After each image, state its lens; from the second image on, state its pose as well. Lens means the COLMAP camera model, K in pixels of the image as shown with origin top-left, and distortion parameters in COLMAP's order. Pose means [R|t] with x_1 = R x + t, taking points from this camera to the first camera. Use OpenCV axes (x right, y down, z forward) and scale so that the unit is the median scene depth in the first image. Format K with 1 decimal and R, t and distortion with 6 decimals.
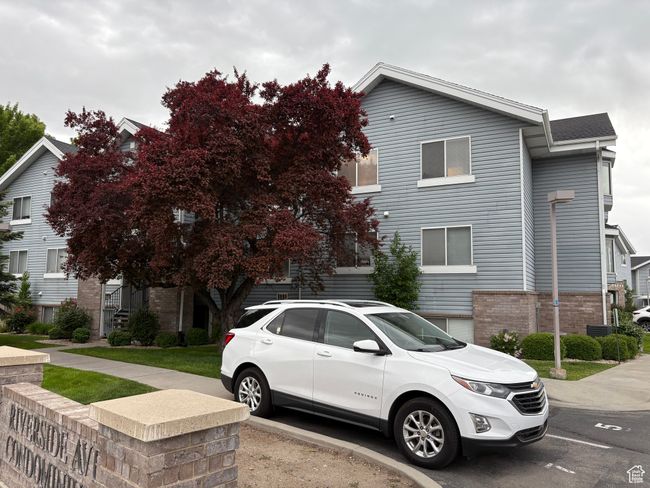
lens RADIAL K [[492.1, 0, 323.5], [0, 492.1, 243.8], [0, 0, 1]] dist [0.039855, -0.030181]
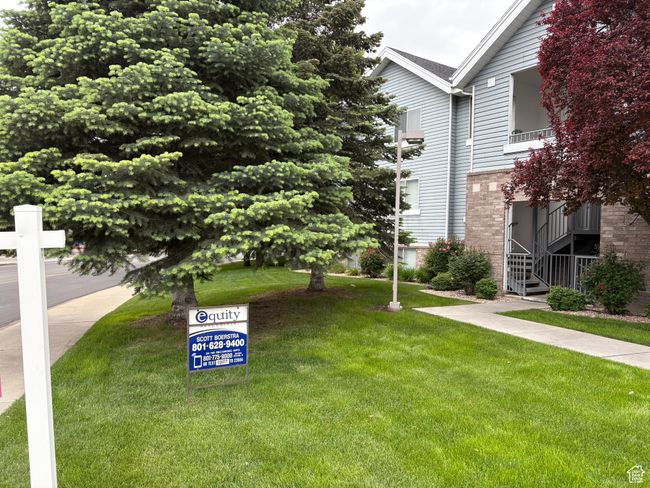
lens RADIAL K [[492.1, 0, 324.7], [0, 492.1, 244.0], [0, 0, 1]] dist [0.039855, -0.030181]
pose [[0.879670, 0.017395, -0.475266, -0.510624], [0.036047, 0.994018, 0.103100, 0.051757], [0.474216, -0.107826, 0.873781, 0.375016]]
